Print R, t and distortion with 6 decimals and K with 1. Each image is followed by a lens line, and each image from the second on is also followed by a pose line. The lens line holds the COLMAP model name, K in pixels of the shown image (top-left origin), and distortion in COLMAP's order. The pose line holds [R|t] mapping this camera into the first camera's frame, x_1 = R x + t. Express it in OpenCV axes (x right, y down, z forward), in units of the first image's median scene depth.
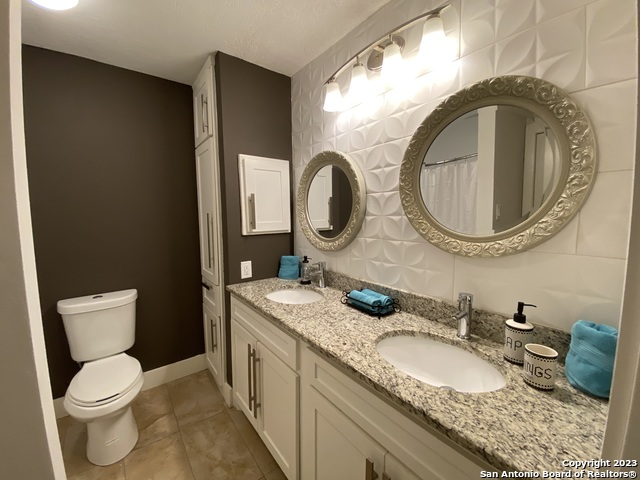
lens RADIAL K [[259.1, 0, 320.0], [0, 259.1, 240.0], [0, 0, 1]] dist [0.032303, -0.026443]
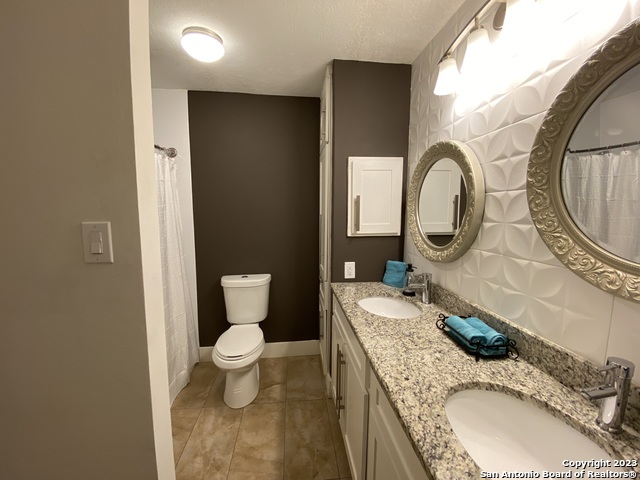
lens RADIAL K [[261.1, 0, 320.0], [0, 261.1, 240.0], [0, 0, 1]] dist [0.029262, -0.026359]
pose [[0.851179, 0.064978, -0.520838, 0.180268], [-0.057724, 0.997877, 0.030156, -0.036597], [0.521692, 0.004396, 0.853122, 0.089573]]
